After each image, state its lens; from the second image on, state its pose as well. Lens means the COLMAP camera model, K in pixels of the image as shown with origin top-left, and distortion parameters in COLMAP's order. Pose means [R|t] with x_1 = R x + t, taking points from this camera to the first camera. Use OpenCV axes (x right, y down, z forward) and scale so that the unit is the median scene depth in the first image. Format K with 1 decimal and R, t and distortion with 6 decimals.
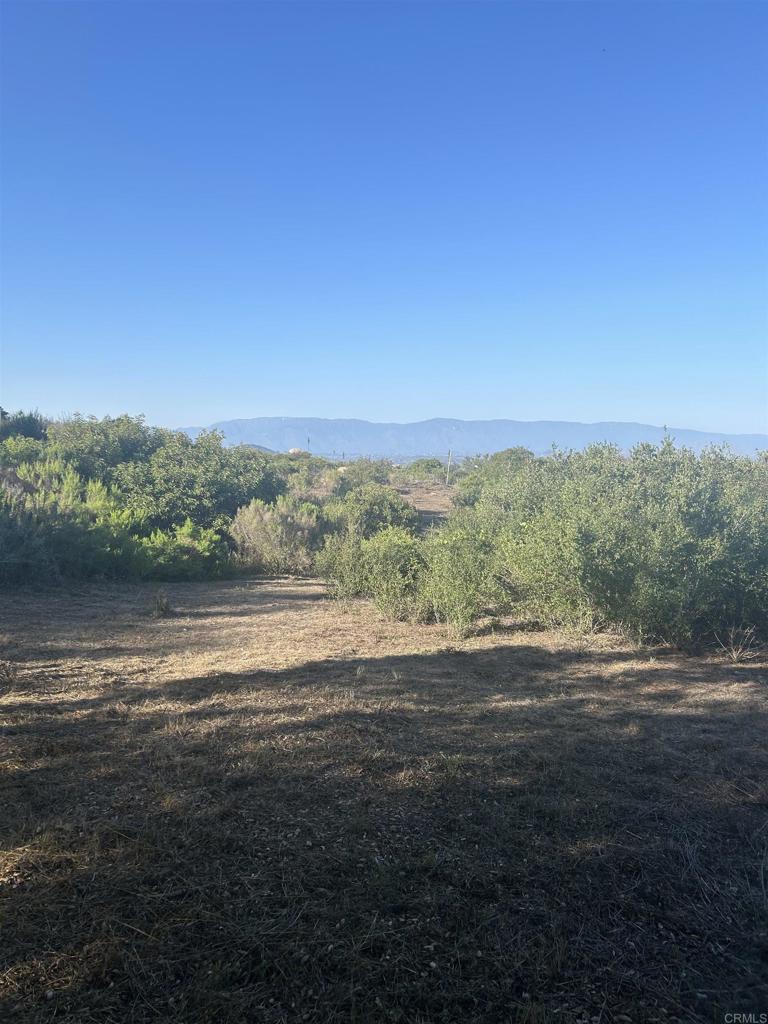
lens RADIAL K [[786.1, 0, 379.7], [0, 786.1, 504.8], [0, 0, 1]] dist [0.021859, -0.016173]
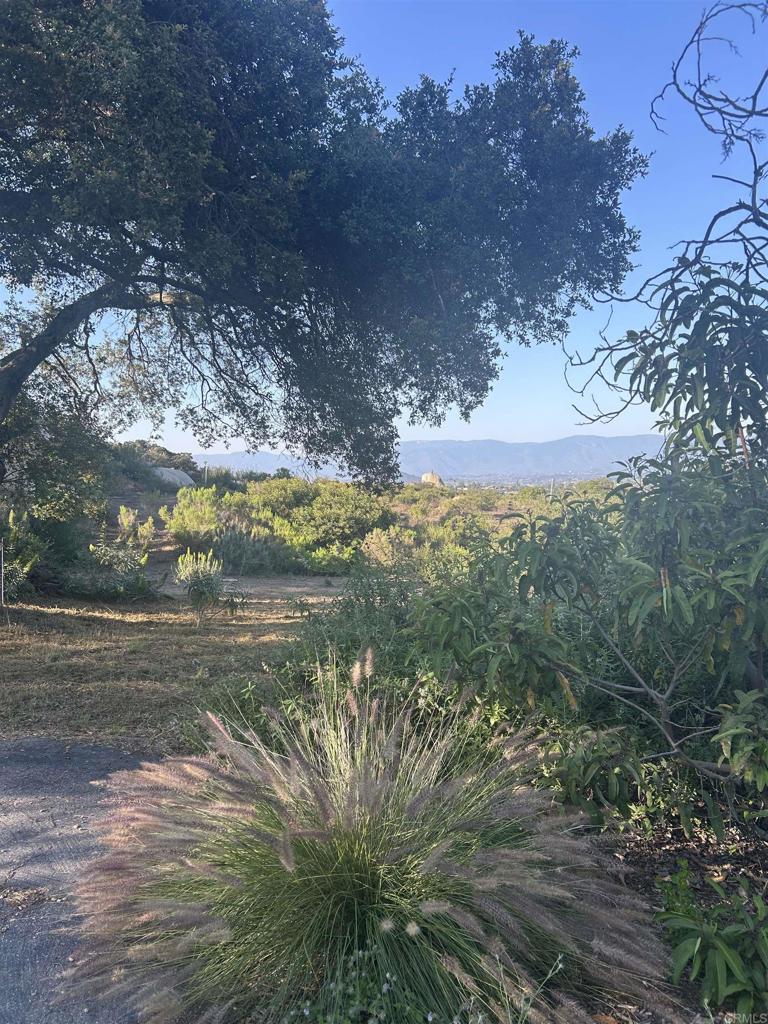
lens RADIAL K [[786.1, 0, 384.3], [0, 786.1, 517.5], [0, 0, 1]] dist [0.021859, -0.016173]
pose [[0.985763, -0.020850, -0.166843, 0.128707], [0.018934, 0.999735, -0.013067, -0.007721], [0.167071, 0.009722, 0.985897, -0.592988]]
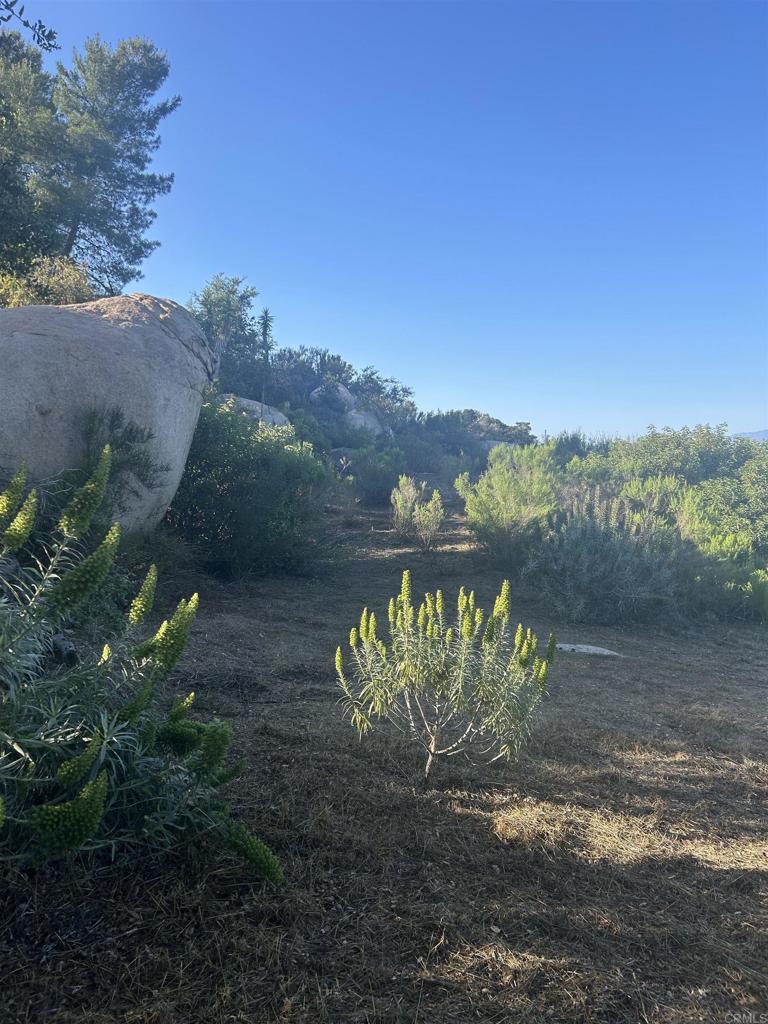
lens RADIAL K [[786.1, 0, 385.2], [0, 786.1, 511.1], [0, 0, 1]] dist [0.021859, -0.016173]
pose [[0.826004, -0.000115, -0.563664, -0.135560], [-0.010094, 0.999837, -0.014997, -0.002170], [0.563573, 0.018078, 0.825868, 0.094097]]
